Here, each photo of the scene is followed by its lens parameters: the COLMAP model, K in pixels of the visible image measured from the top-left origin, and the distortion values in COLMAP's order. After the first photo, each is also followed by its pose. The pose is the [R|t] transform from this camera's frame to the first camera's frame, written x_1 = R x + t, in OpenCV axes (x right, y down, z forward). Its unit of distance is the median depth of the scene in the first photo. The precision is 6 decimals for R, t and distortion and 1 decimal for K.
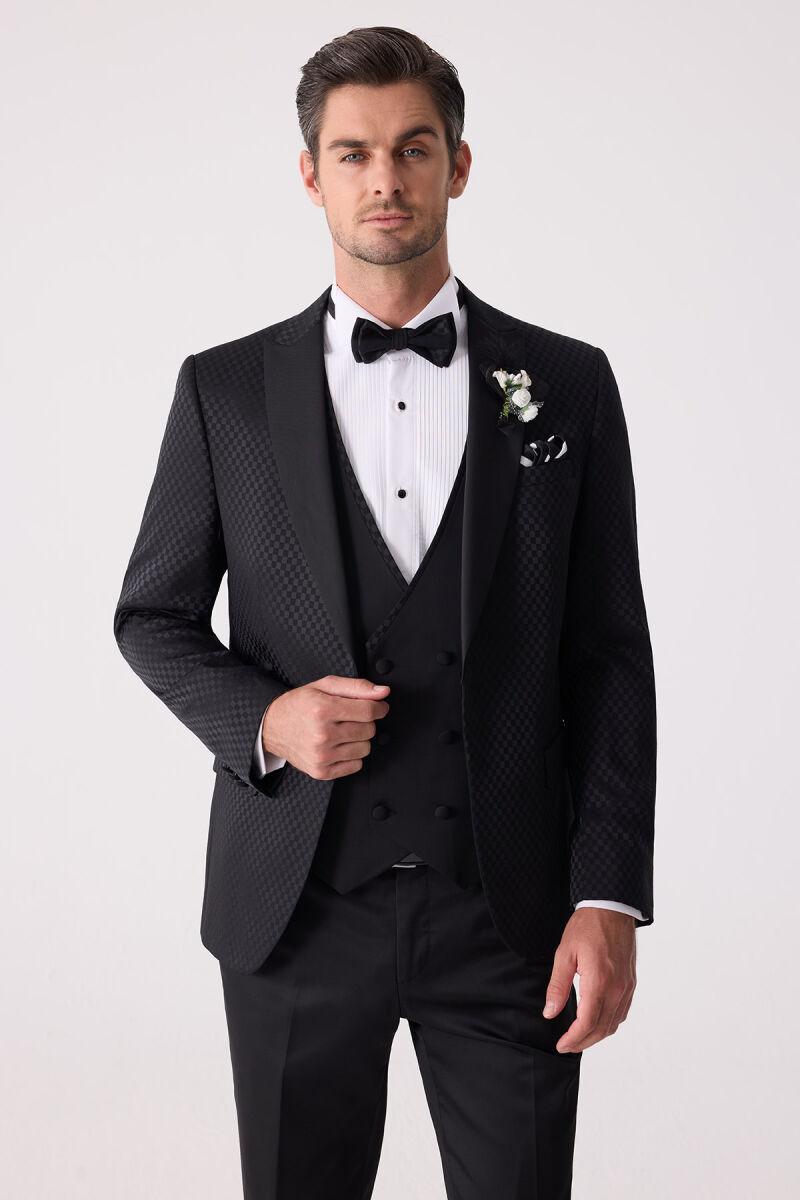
lens RADIAL K [[2370.0, 0, 400.0], [0, 2370.0, 600.0], [0, 0, 1]] dist [0.084265, 0.165044]
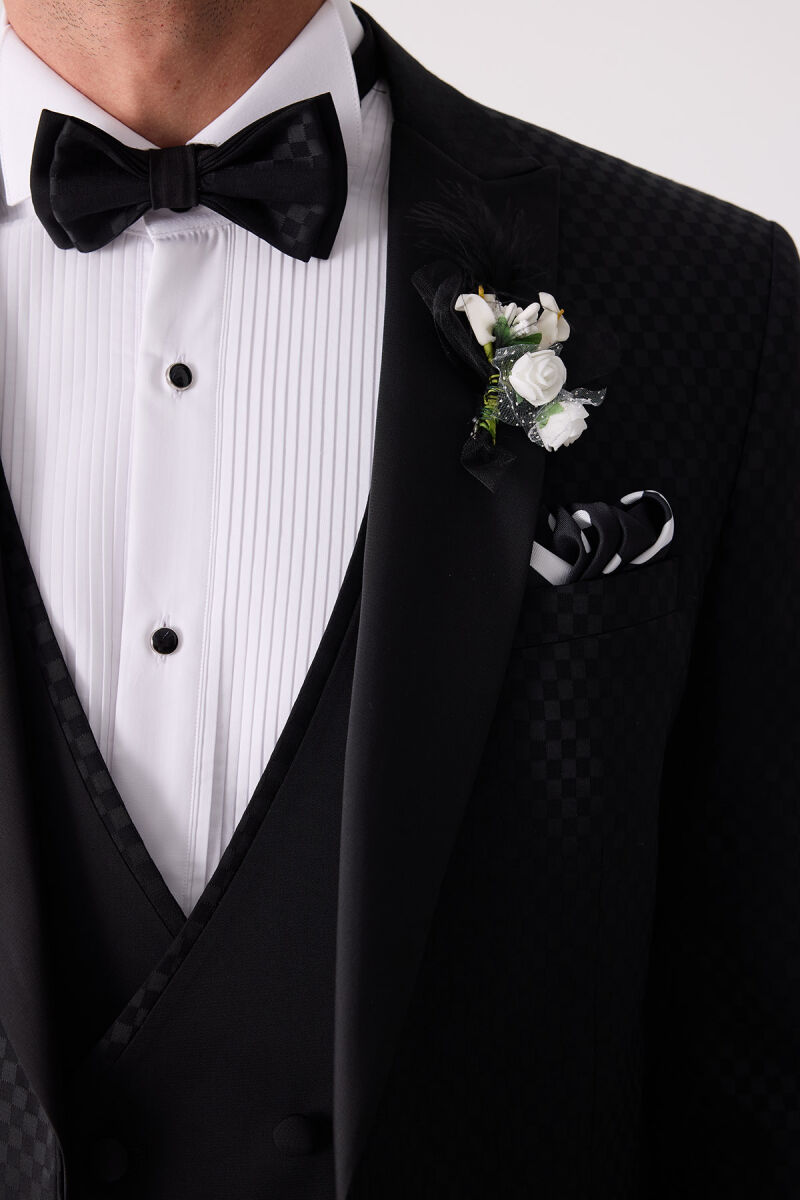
lens RADIAL K [[2370.0, 0, 400.0], [0, 2370.0, 600.0], [0, 0, 1]] dist [0.084265, 0.165044]
pose [[0.998216, 0.025679, 0.053910, 0.015074], [-0.029624, 0.996840, 0.073700, -0.077913], [-0.051847, -0.075166, 0.995822, 0.669905]]
